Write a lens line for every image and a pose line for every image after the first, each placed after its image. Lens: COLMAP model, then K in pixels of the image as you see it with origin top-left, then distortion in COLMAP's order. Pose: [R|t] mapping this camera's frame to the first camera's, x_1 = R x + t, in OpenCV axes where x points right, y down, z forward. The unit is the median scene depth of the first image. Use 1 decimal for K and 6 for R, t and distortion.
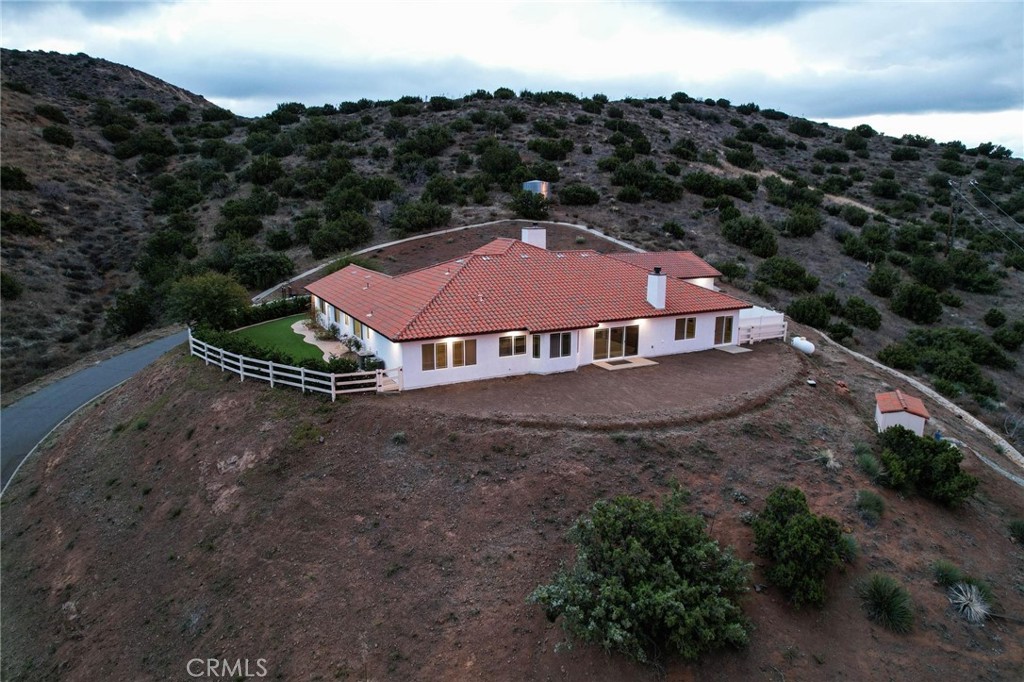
lens RADIAL K [[657.1, 0, 514.1], [0, 657.1, 343.7], [0, 0, 1]] dist [-0.085551, 0.076408]
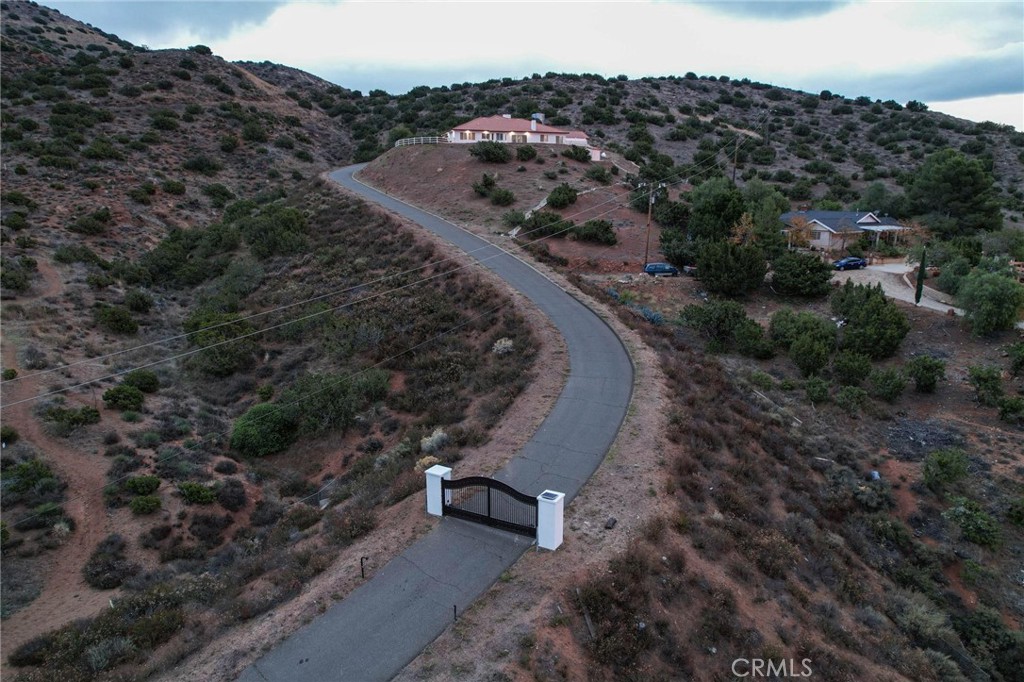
lens RADIAL K [[657.1, 0, 514.1], [0, 657.1, 343.7], [0, 0, 1]] dist [-0.085551, 0.076408]
pose [[0.985024, 0.032807, -0.169265, 0.309928], [-0.031169, 0.999438, 0.012331, 0.426644], [0.169575, -0.006870, 0.985493, -0.982575]]
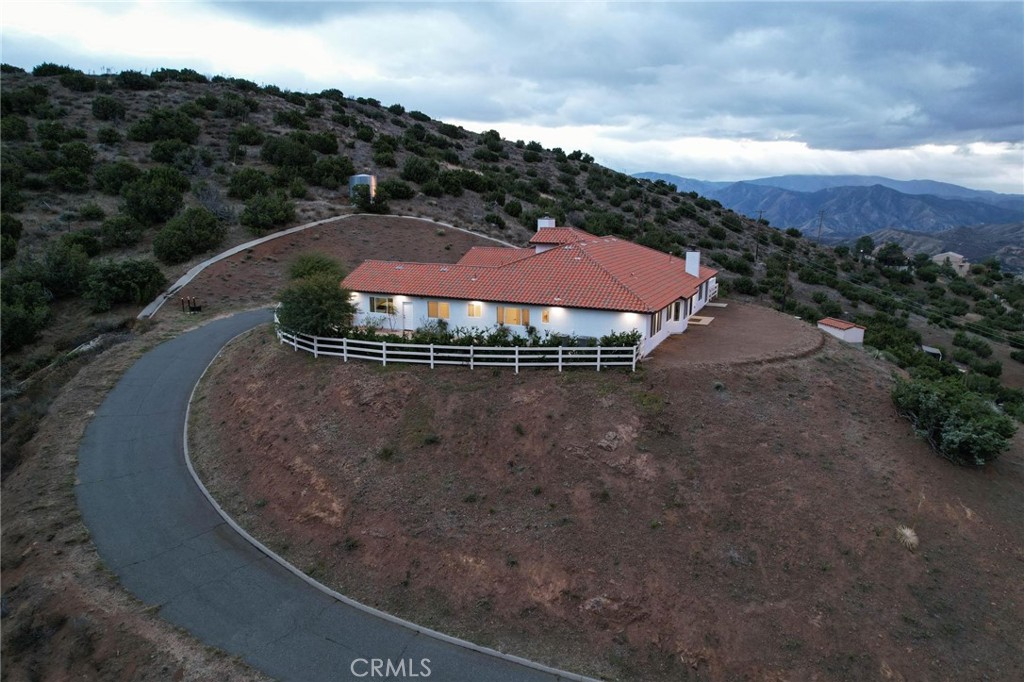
lens RADIAL K [[657.1, 0, 514.1], [0, 657.1, 343.7], [0, 0, 1]] dist [-0.085551, 0.076408]
pose [[0.799642, -0.127327, 0.586823, -0.366724], [0.124372, 0.991188, 0.045588, -0.011569], [-0.587456, 0.036530, 0.808431, 0.072398]]
